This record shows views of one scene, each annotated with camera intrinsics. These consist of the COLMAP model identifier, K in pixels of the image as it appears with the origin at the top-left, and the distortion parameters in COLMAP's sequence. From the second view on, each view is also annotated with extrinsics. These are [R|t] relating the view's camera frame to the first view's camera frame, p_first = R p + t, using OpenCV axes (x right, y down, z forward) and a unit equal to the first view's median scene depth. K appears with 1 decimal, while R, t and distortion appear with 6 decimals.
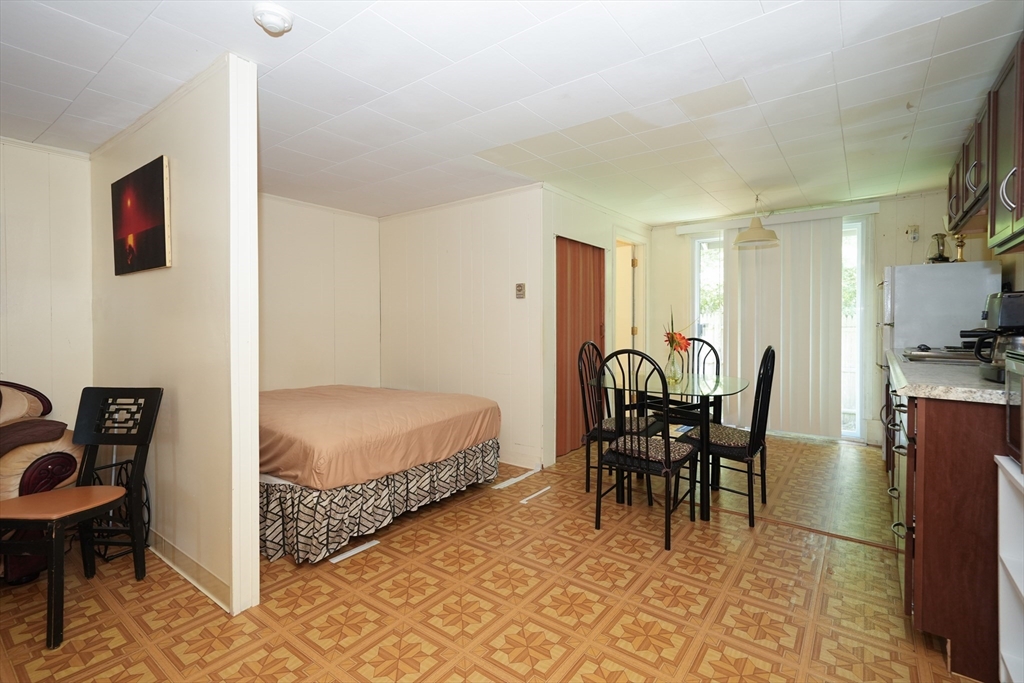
lens RADIAL K [[469.1, 0, 499.0], [0, 469.1, 331.6], [0, 0, 1]] dist [0.004067, 0.005033]
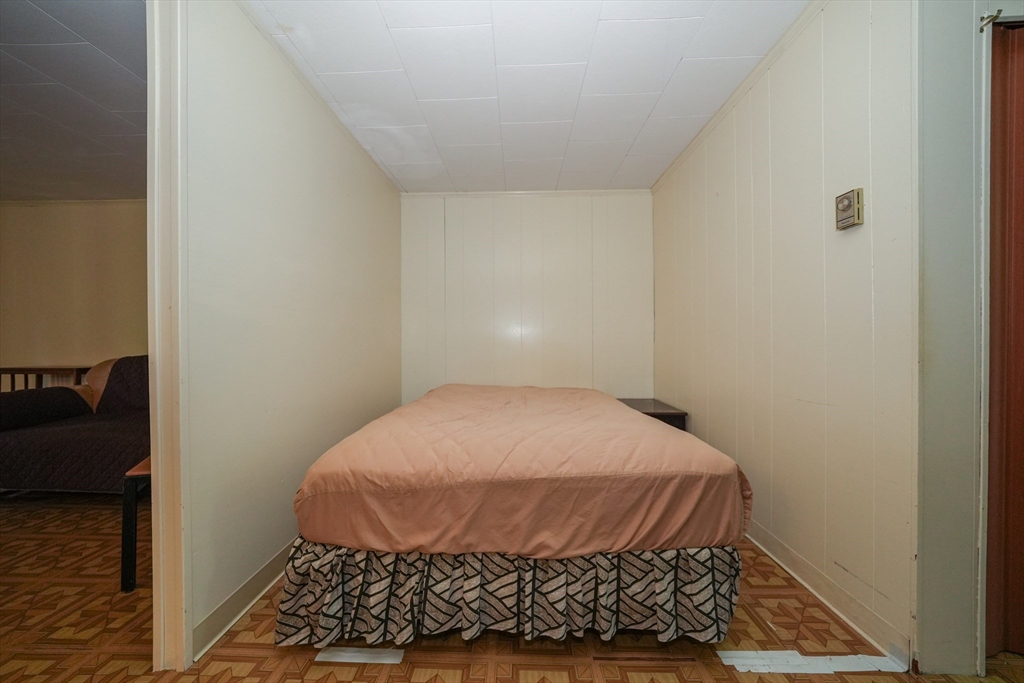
lens RADIAL K [[364.3, 0, 528.1], [0, 364.3, 339.2], [0, 0, 1]] dist [-0.022038, 0.002049]
pose [[0.591181, 0.000543, -0.806538, 0.158535], [-0.005167, 0.999982, -0.003115, 0.037755], [0.806522, 0.006009, 0.591173, 0.681833]]
